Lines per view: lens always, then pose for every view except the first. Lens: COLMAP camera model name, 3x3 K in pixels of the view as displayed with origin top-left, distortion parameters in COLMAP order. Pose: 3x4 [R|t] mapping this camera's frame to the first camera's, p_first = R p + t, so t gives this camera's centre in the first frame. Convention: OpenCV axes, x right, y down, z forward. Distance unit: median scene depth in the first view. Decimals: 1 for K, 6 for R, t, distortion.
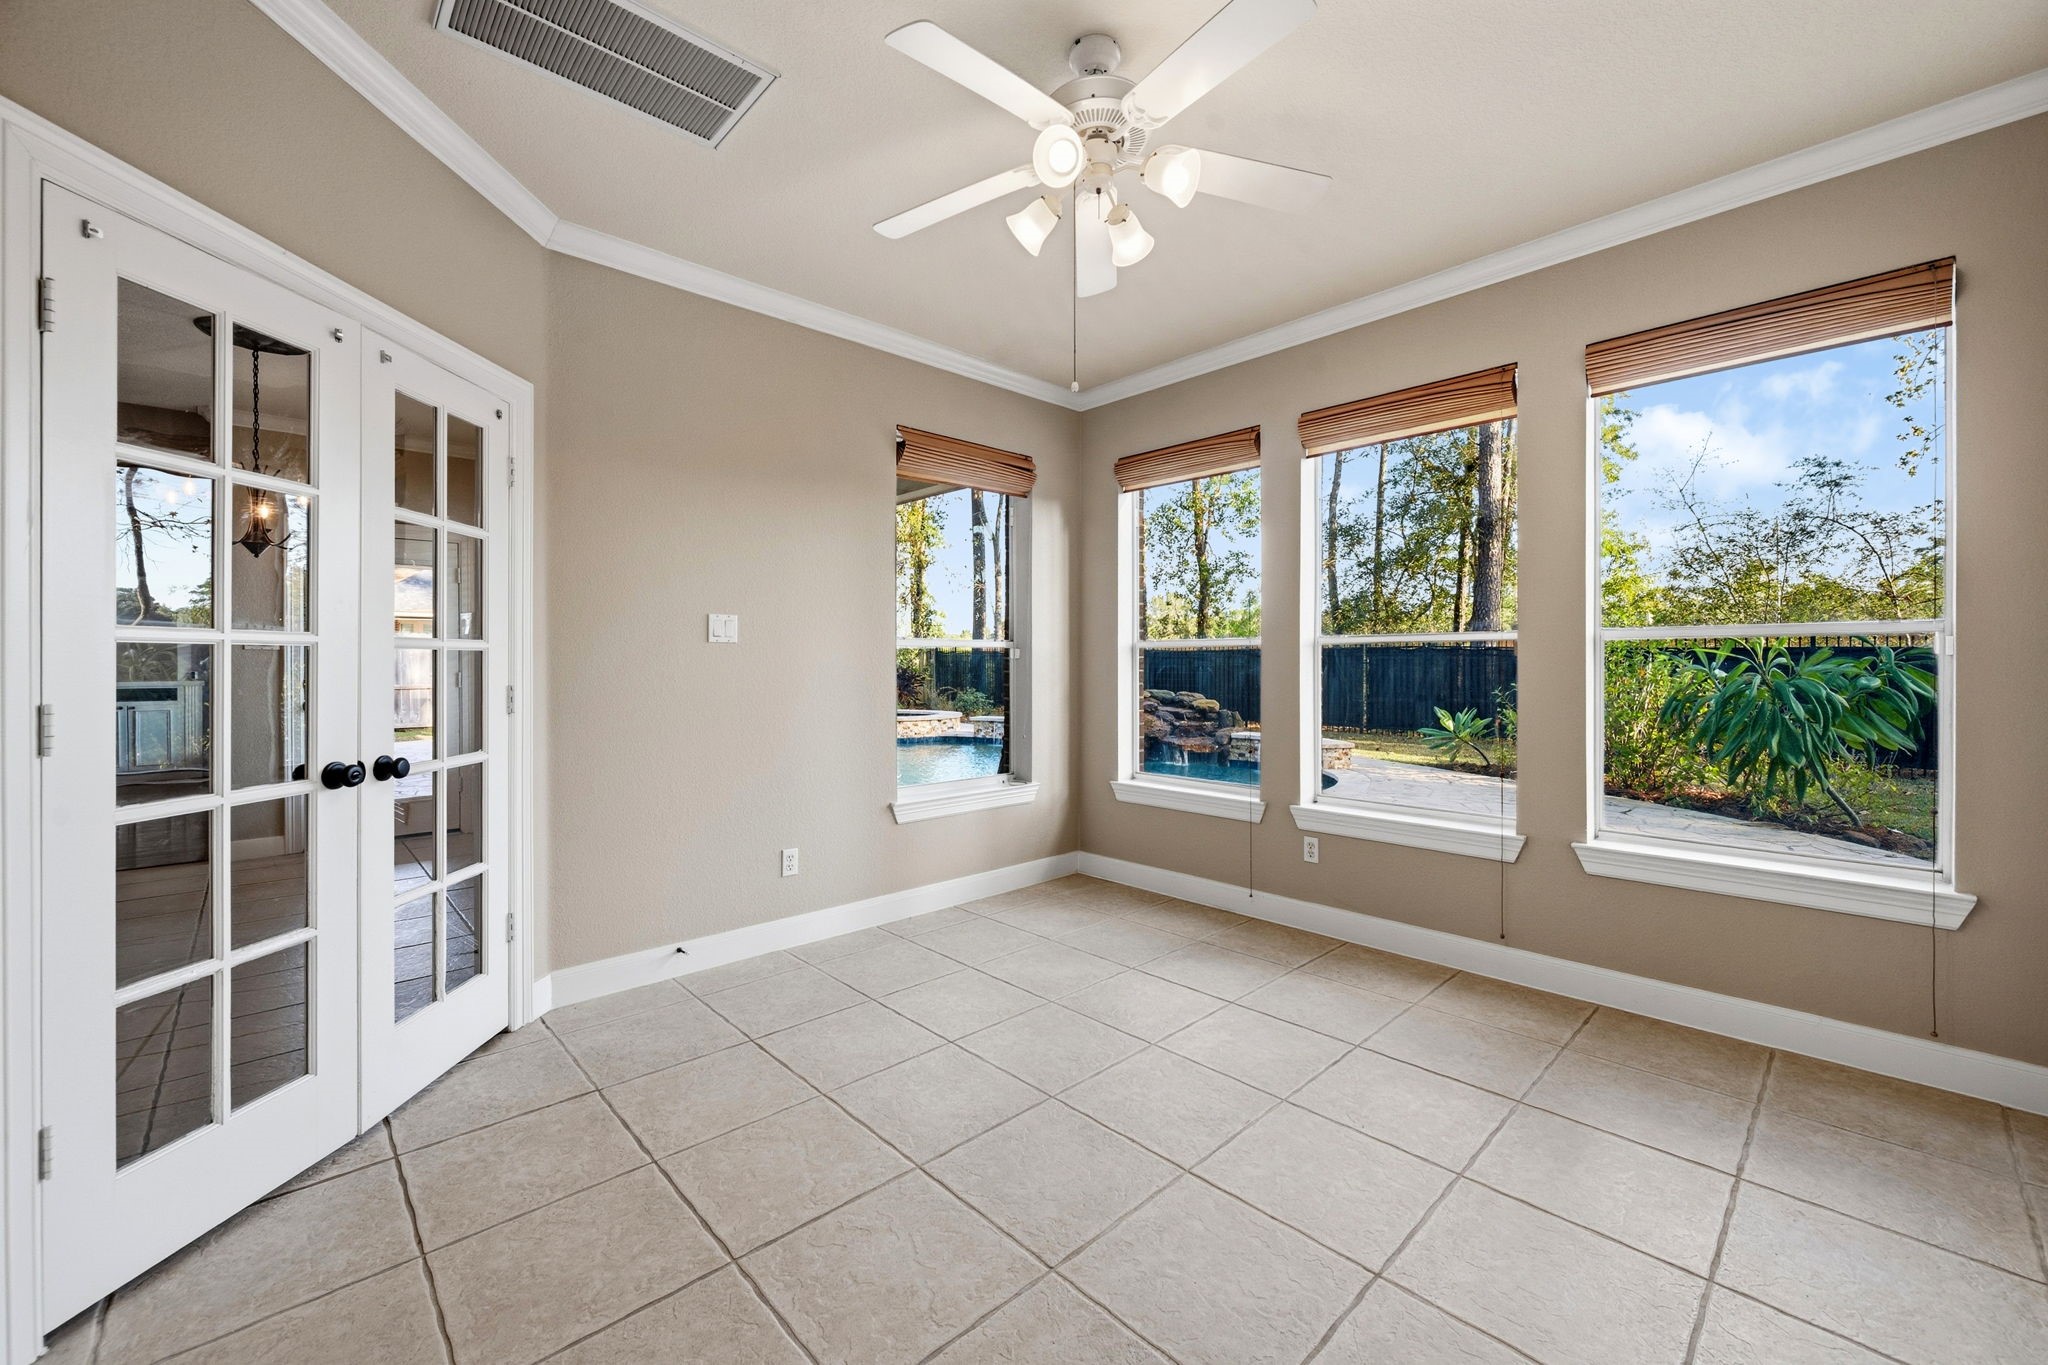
lens RADIAL K [[815.7, 0, 1015.0], [0, 815.7, 671.0], [0, 0, 1]] dist [0.008756, -0.000117]
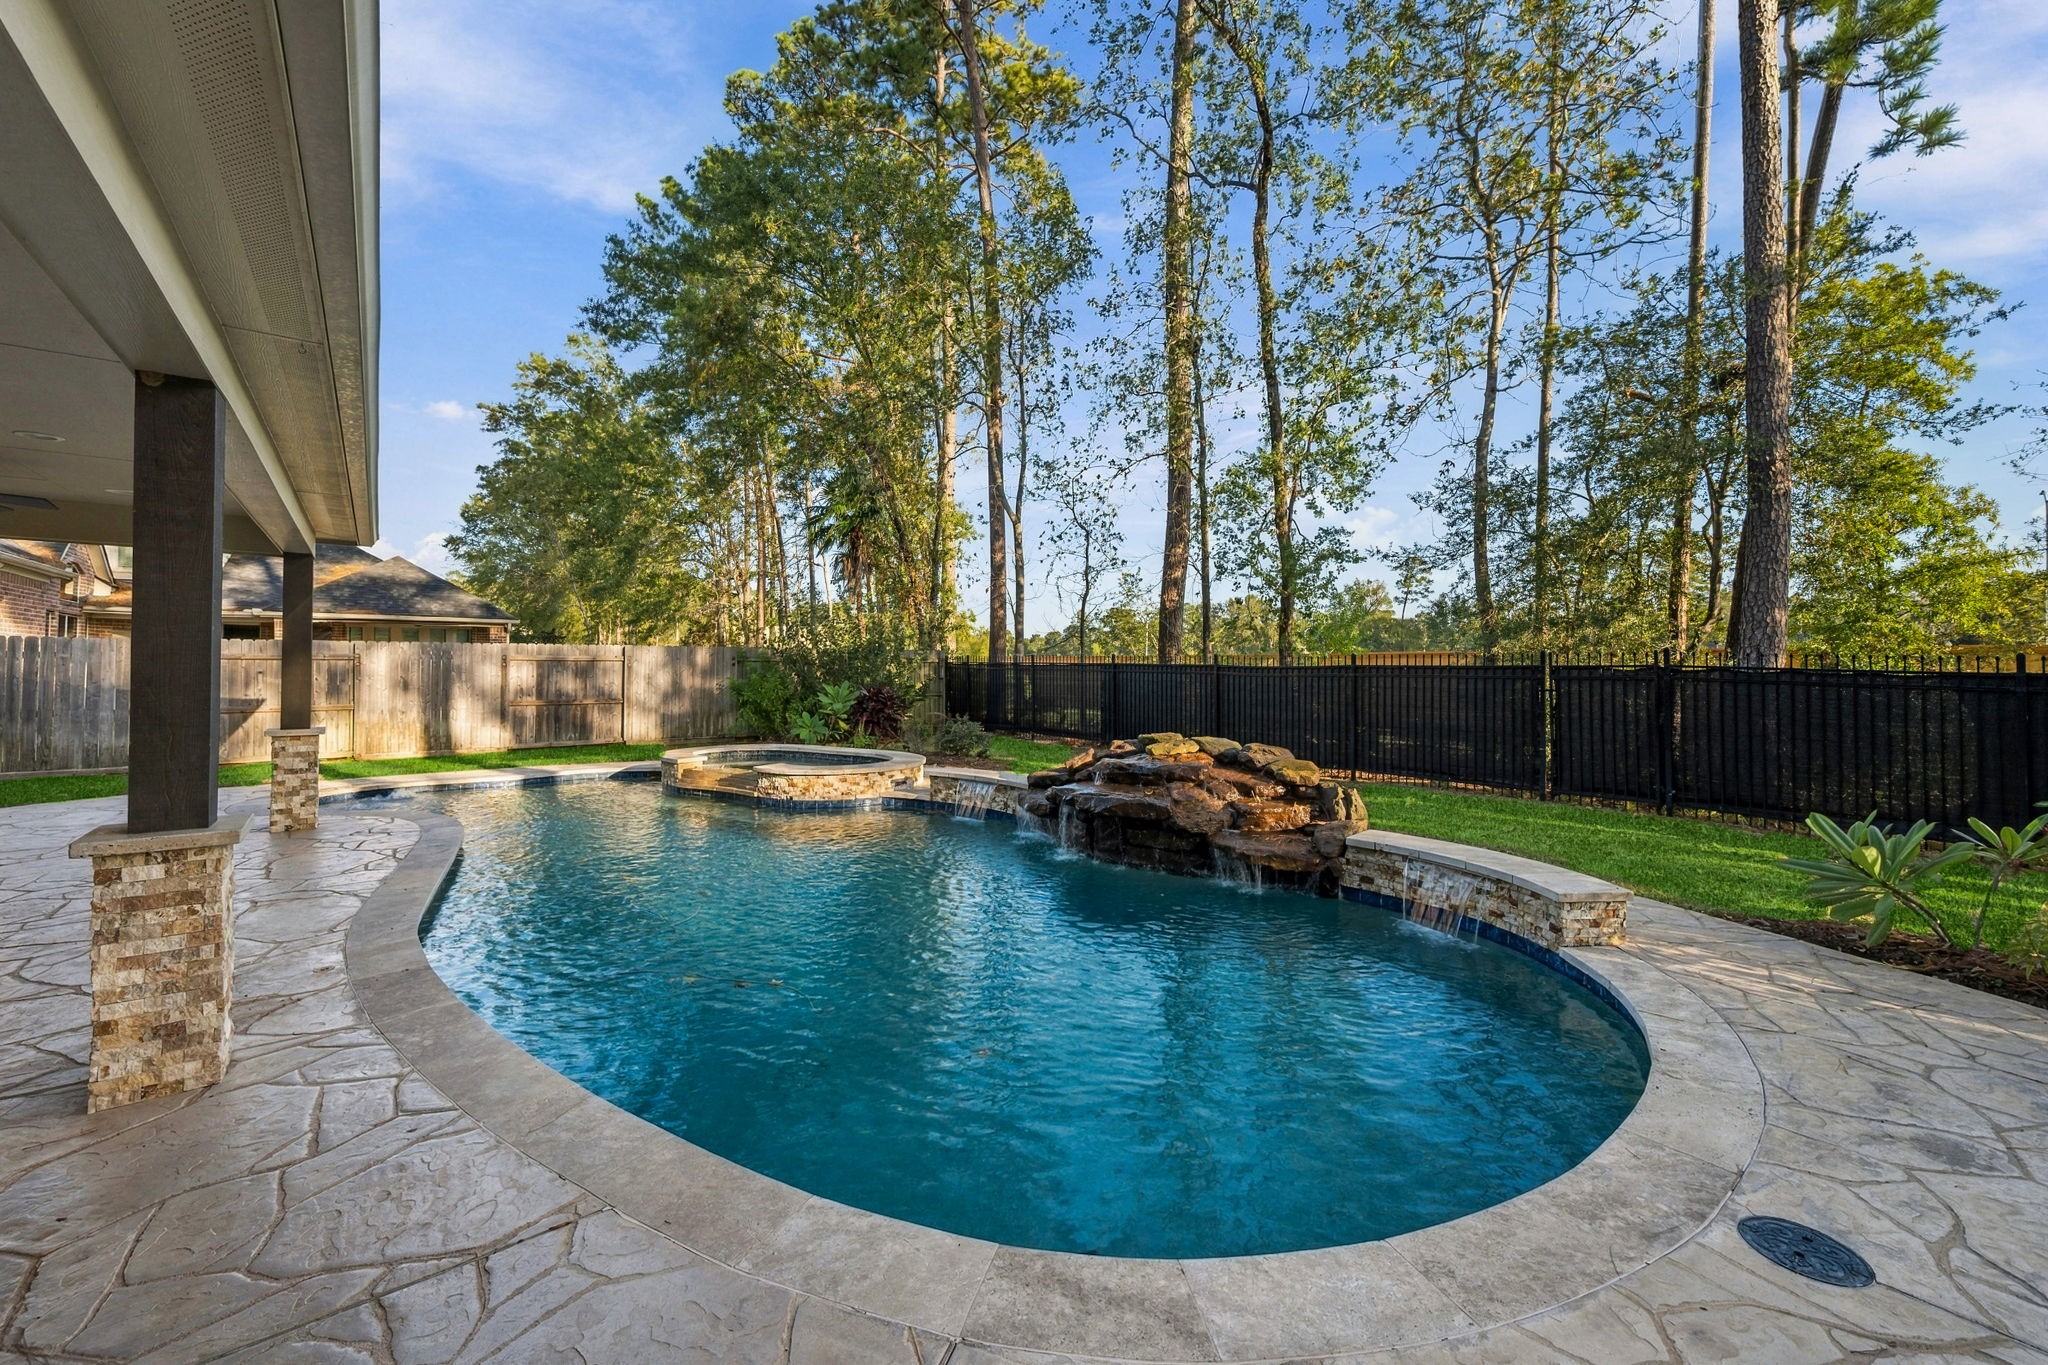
lens RADIAL K [[815.7, 0, 1038.8], [0, 815.7, 670.9], [0, 0, 1]] dist [0.008756, -0.000117]
pose [[0.998075, 0.005584, -0.061760, 0.058638], [-0.005929, 0.999968, -0.005397, -0.015314], [0.061728, 0.005753, 0.998076, 0.271882]]
